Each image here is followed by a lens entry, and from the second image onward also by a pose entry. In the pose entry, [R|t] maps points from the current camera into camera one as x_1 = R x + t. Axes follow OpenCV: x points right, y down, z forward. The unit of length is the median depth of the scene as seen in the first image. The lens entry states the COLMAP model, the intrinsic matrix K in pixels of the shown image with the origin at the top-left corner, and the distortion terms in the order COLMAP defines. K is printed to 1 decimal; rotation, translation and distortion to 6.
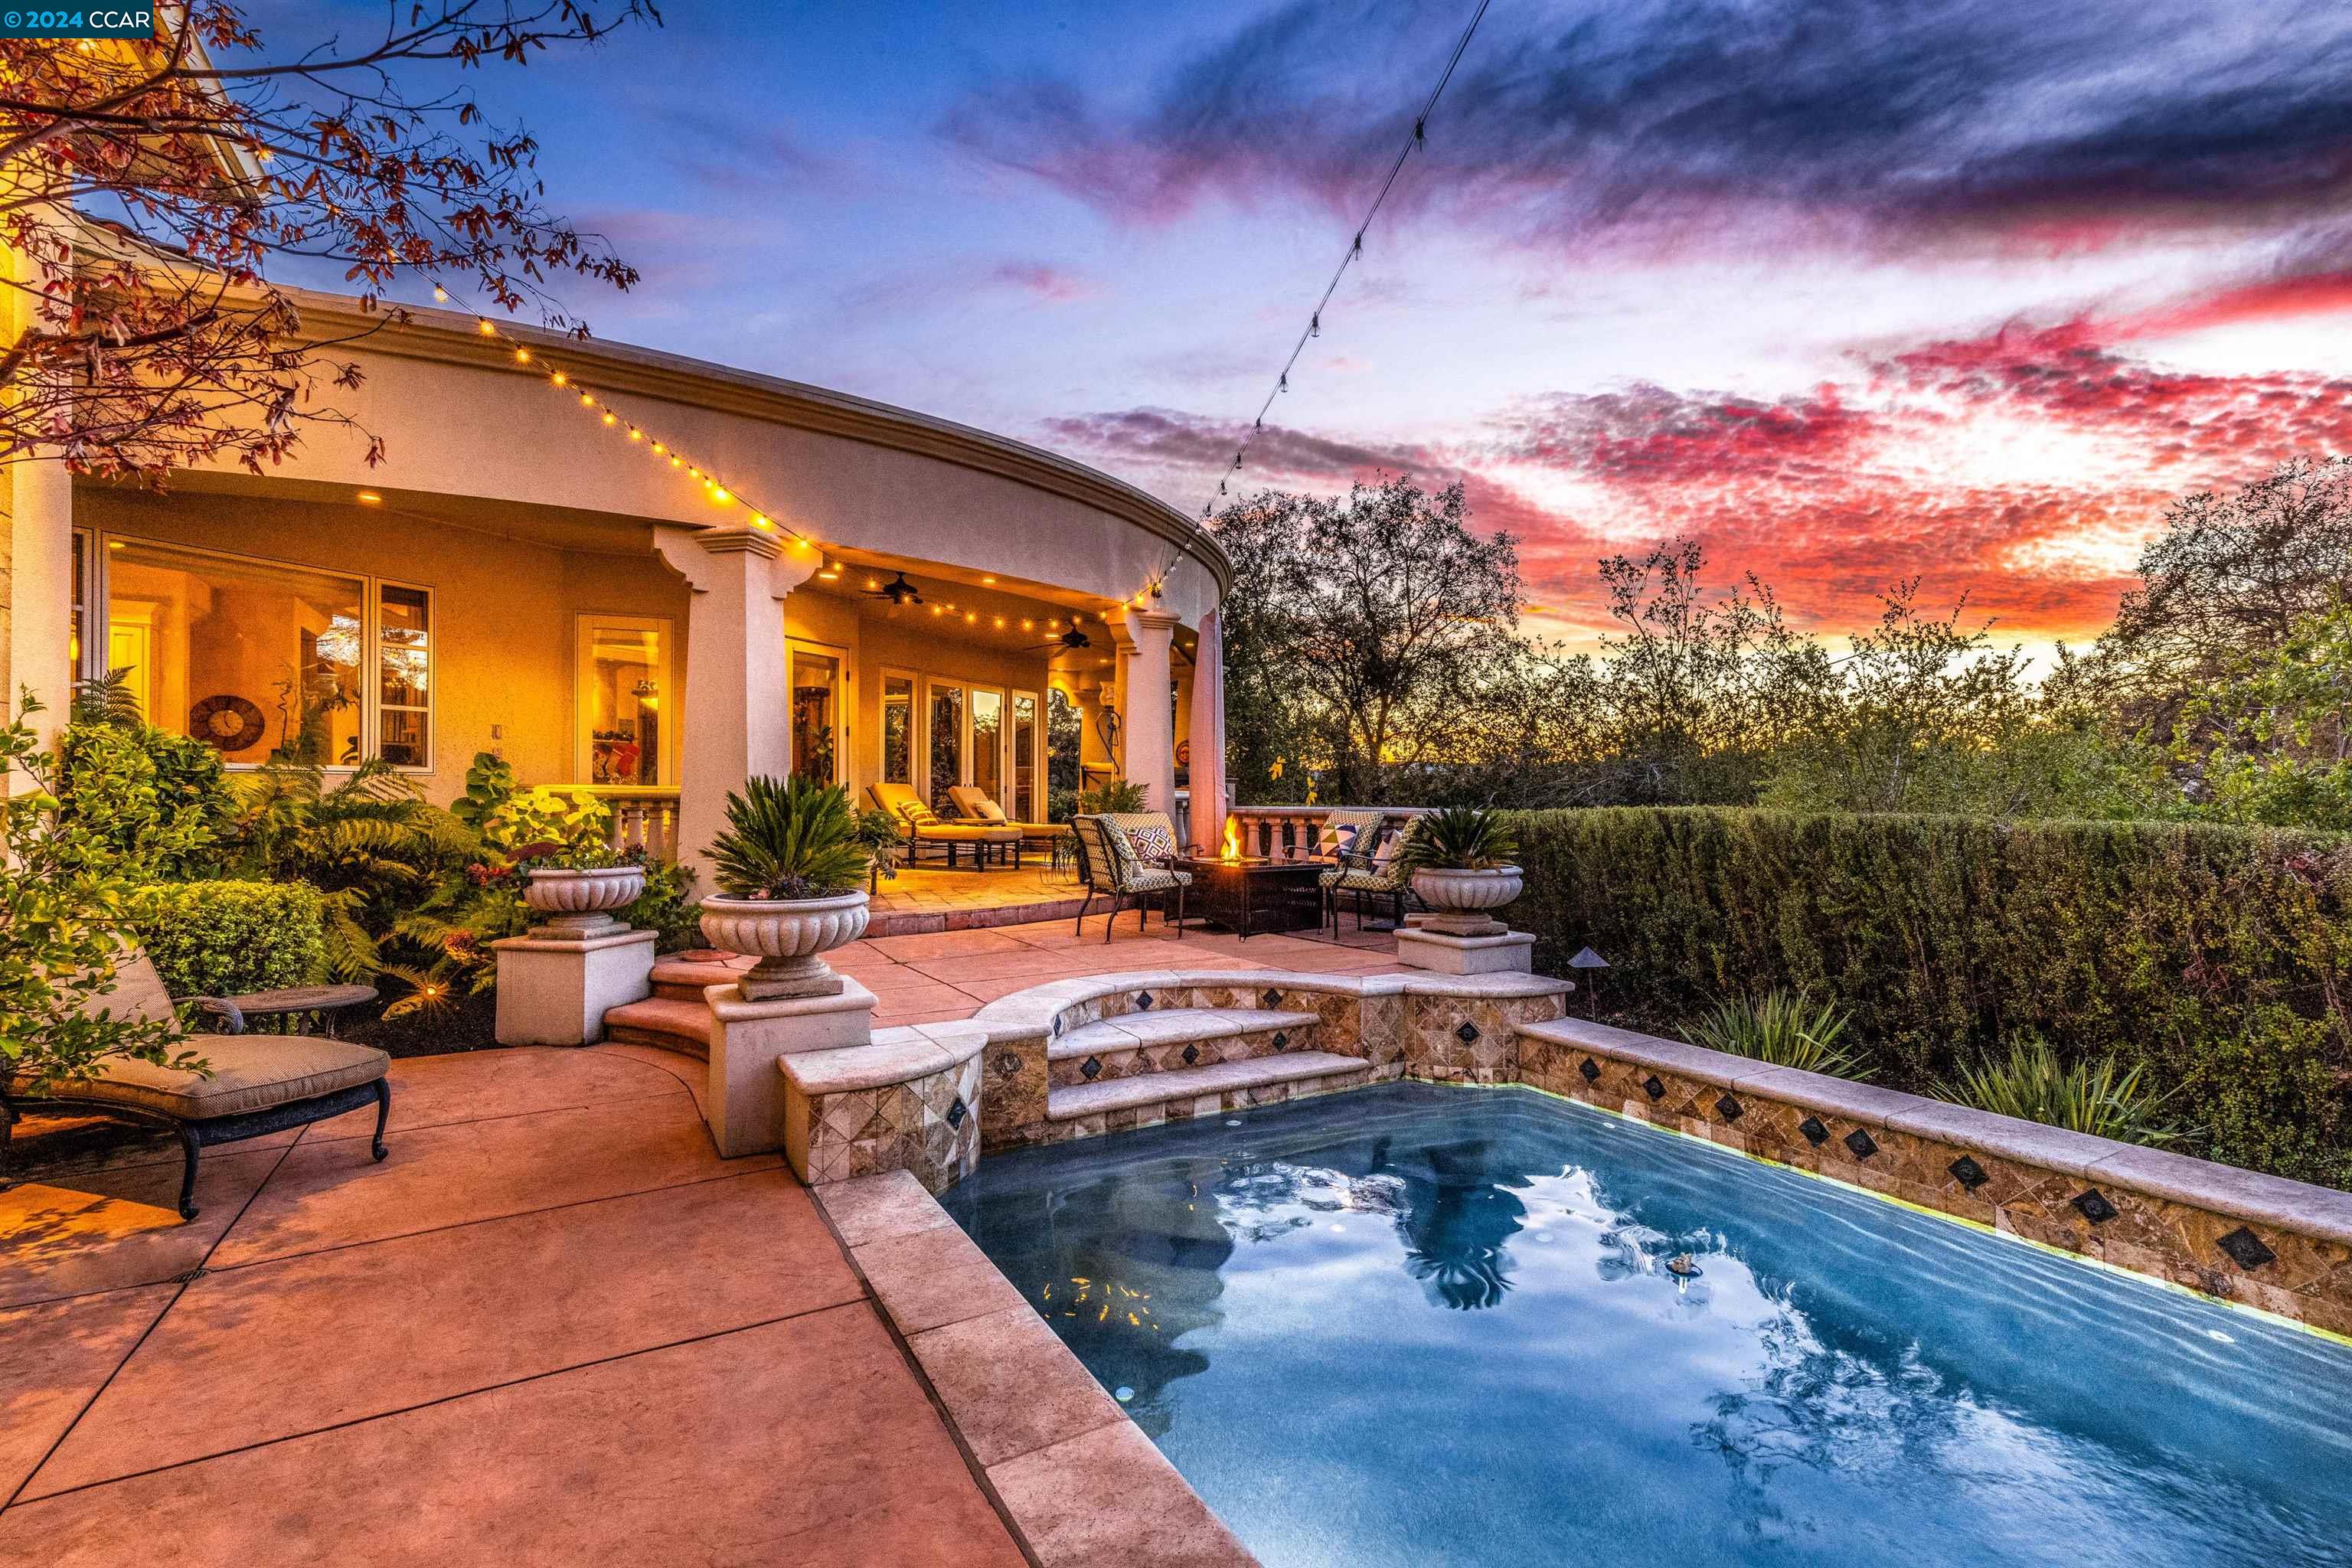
lens RADIAL K [[1048.8, 0, 1208.5], [0, 1048.8, 794.6], [0, 0, 1]] dist [0.008572, -0.002151]
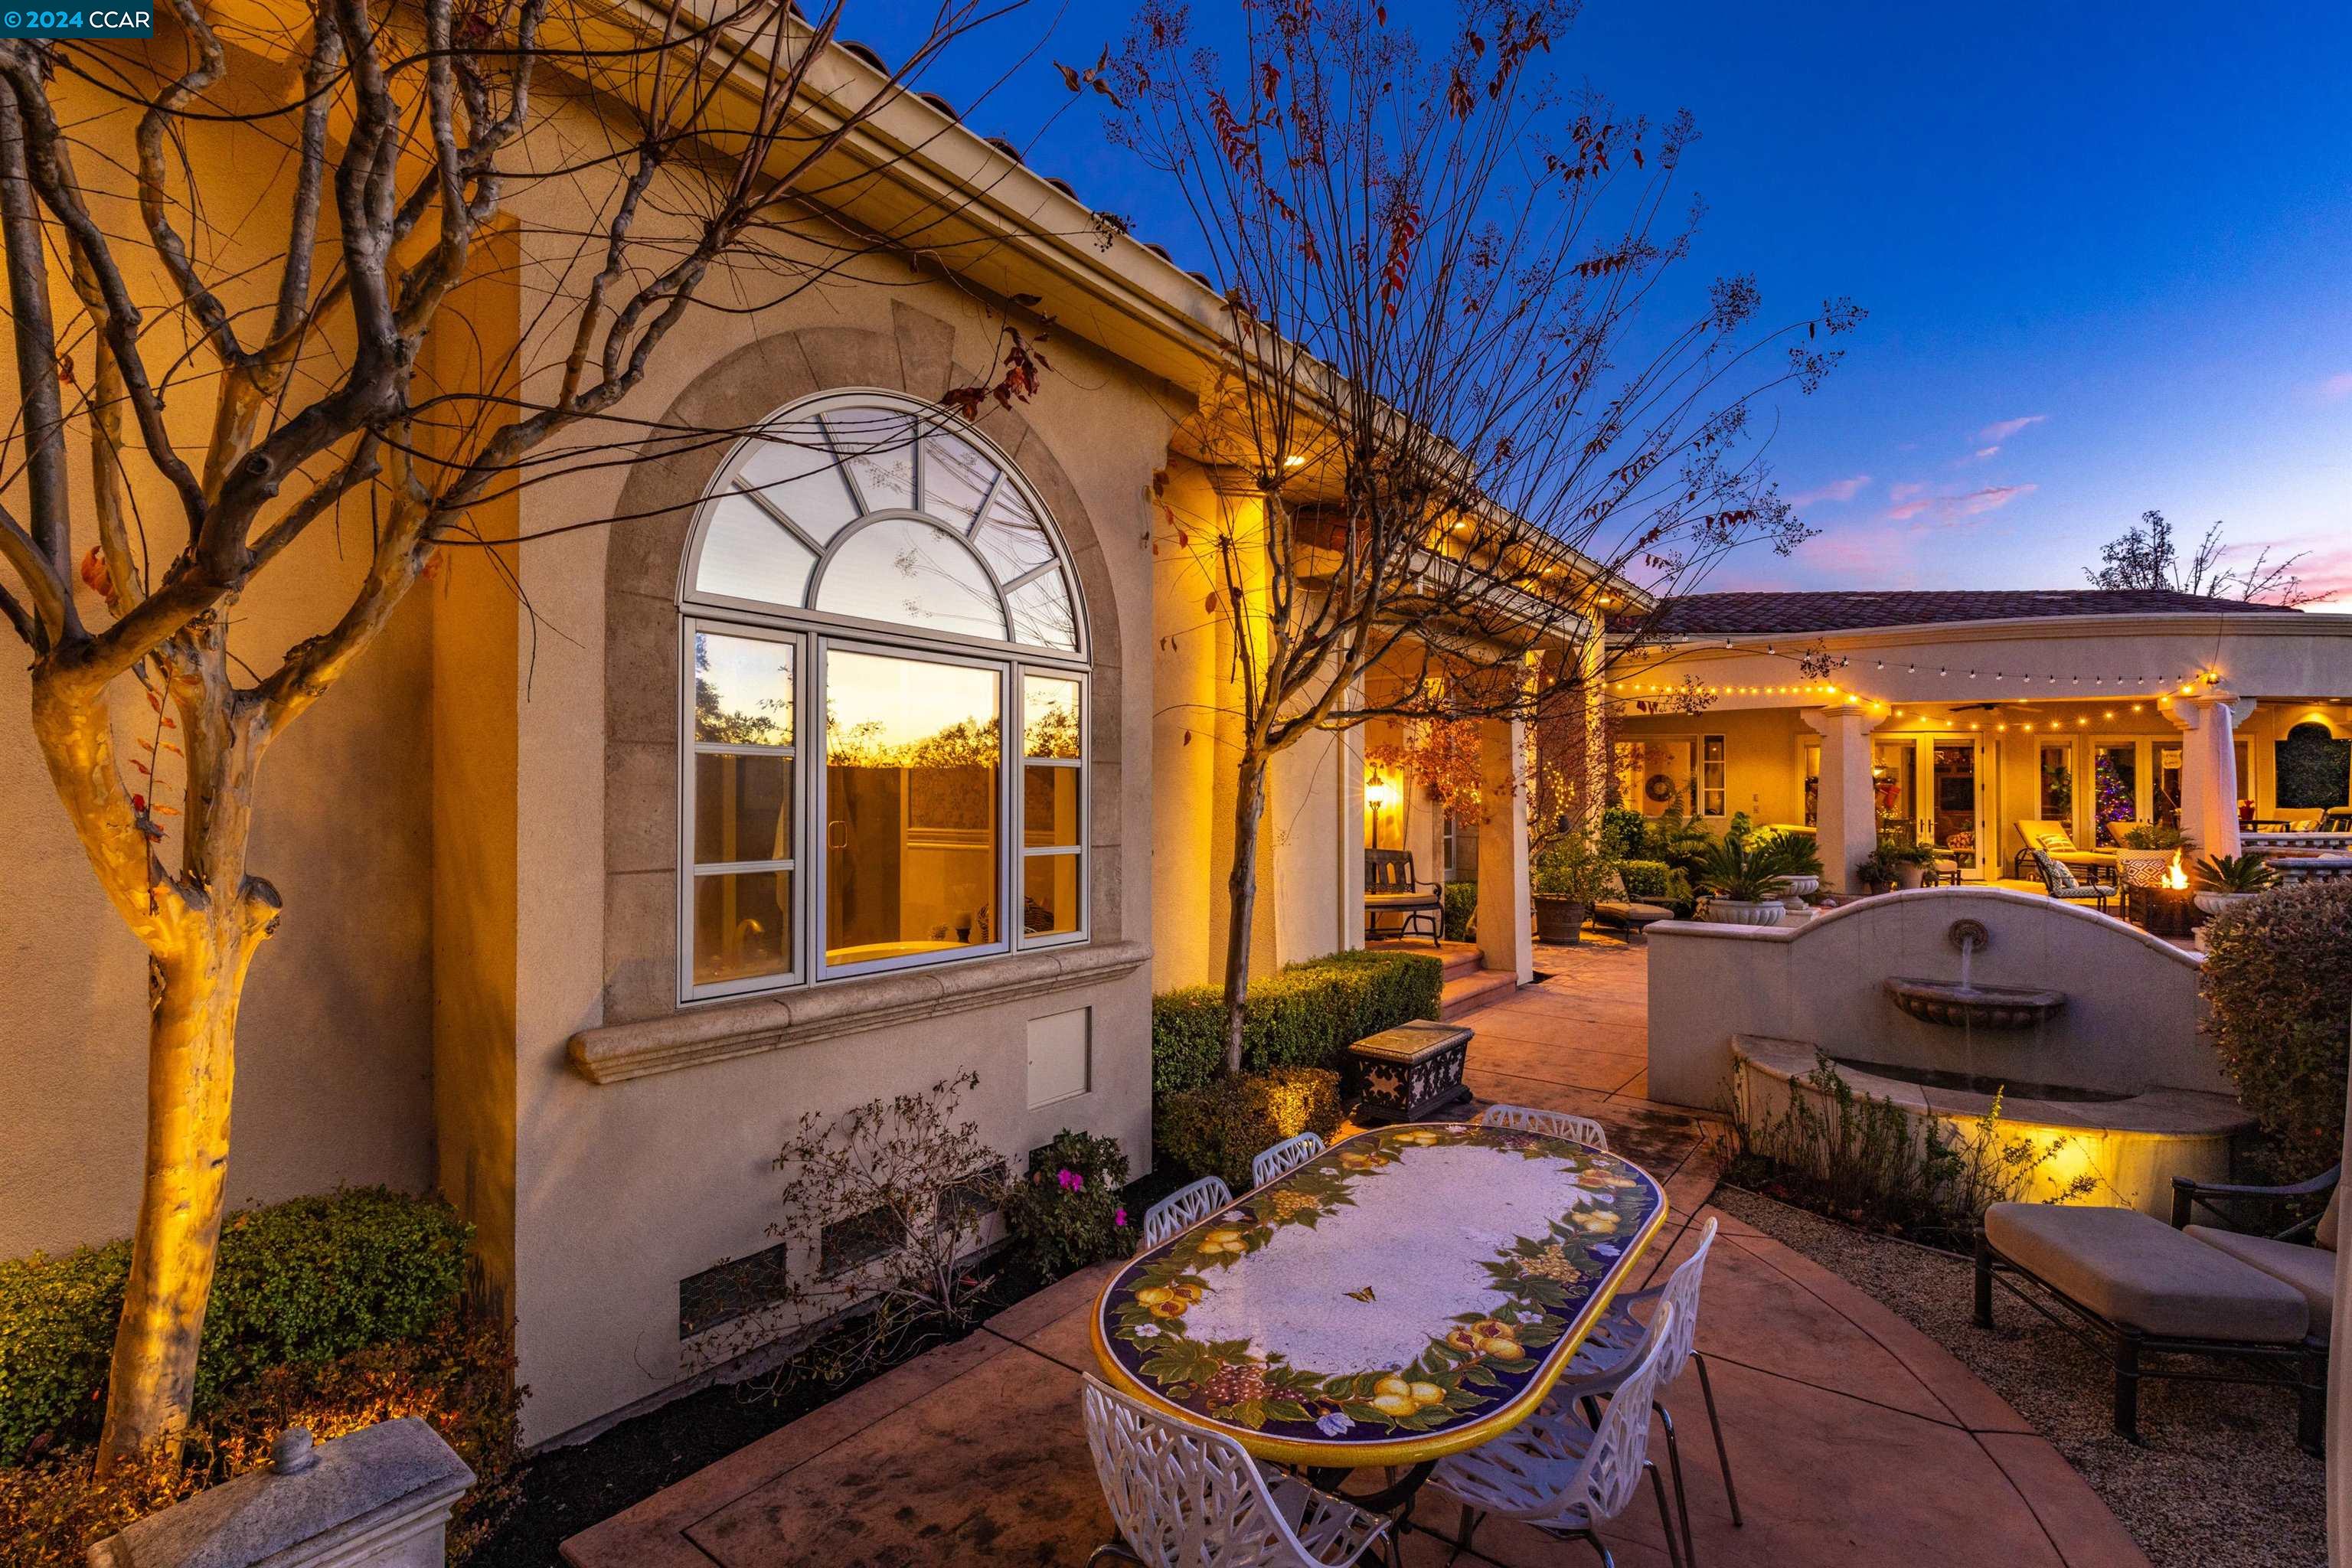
lens RADIAL K [[1007.4, 0, 1176.0], [0, 1007.4, 784.0], [0, 0, 1]] dist [0.010540, -0.000200]
pose [[0.340983, -0.021995, -0.939812, 1.095377], [0.004166, 0.999752, -0.021886, -0.065526], [0.940060, 0.003548, 0.340990, -1.019401]]
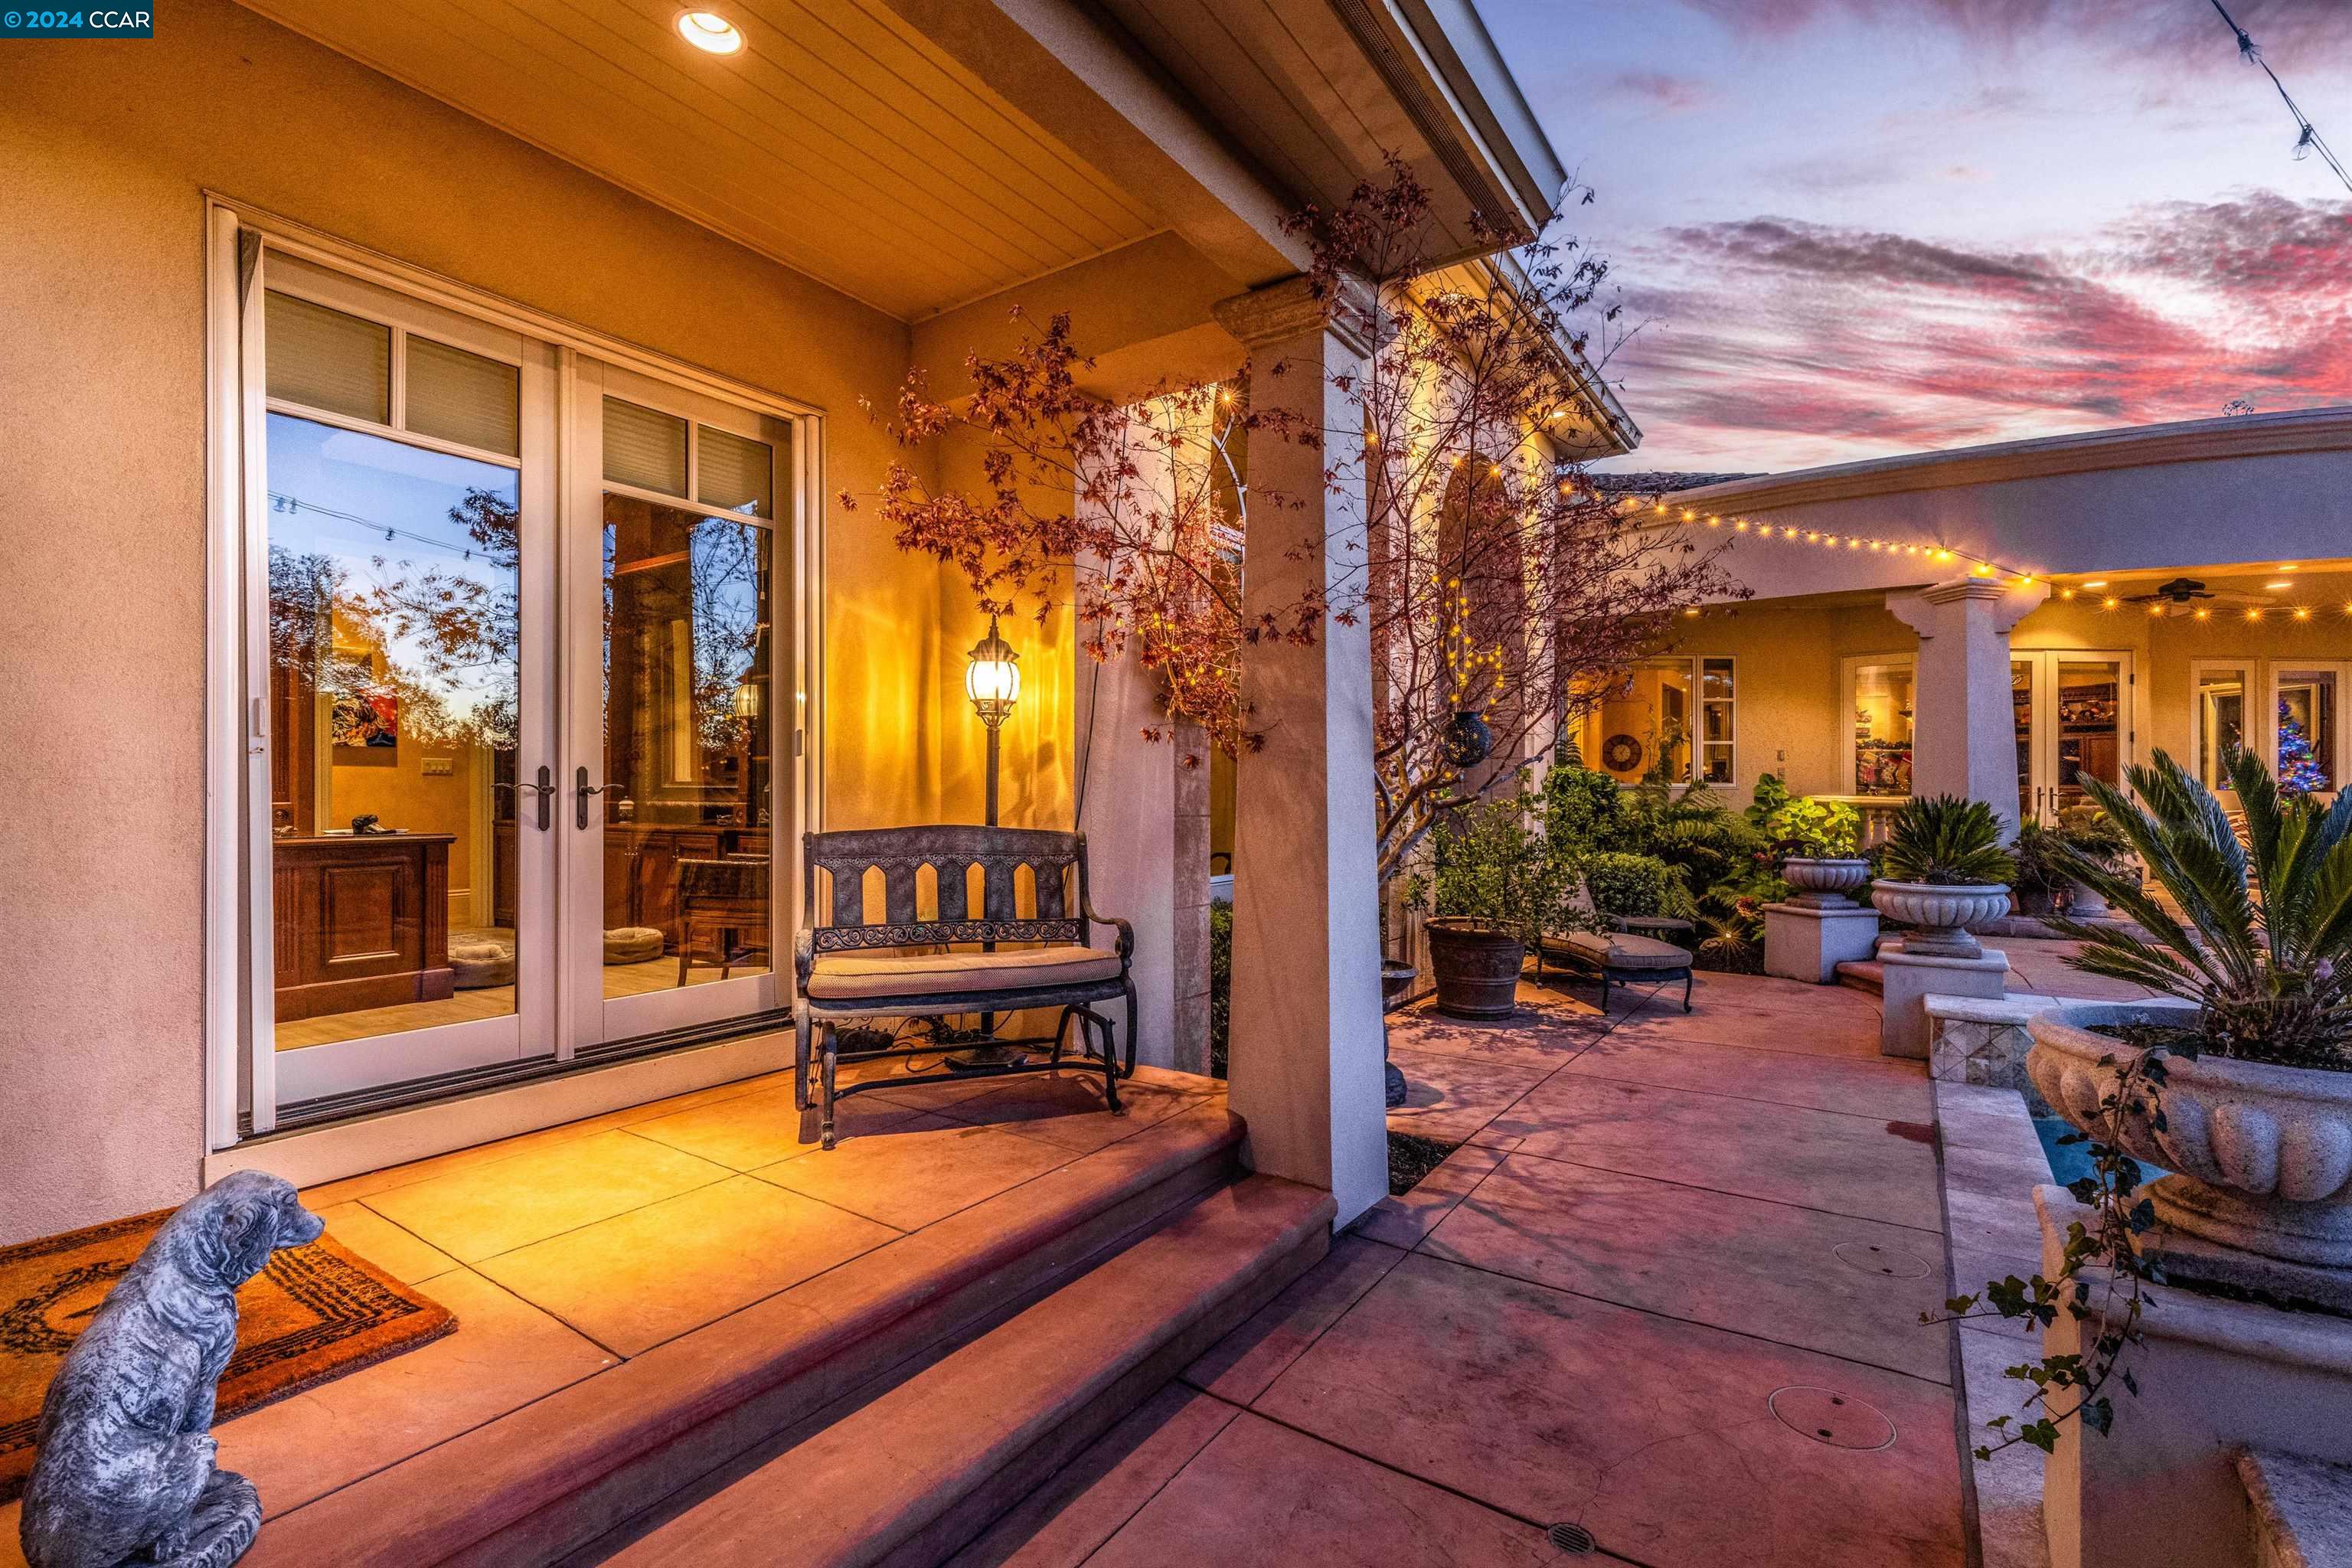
lens RADIAL K [[1037.1, 0, 1176.0], [0, 1037.1, 784.0], [0, 0, 1]] dist [0.001367, -0.000160]
pose [[0.401237, -0.011373, -0.915904, 0.299905], [0.001753, 0.999931, -0.011648, -0.013212], [0.915973, 0.003068, 0.401229, -0.312220]]
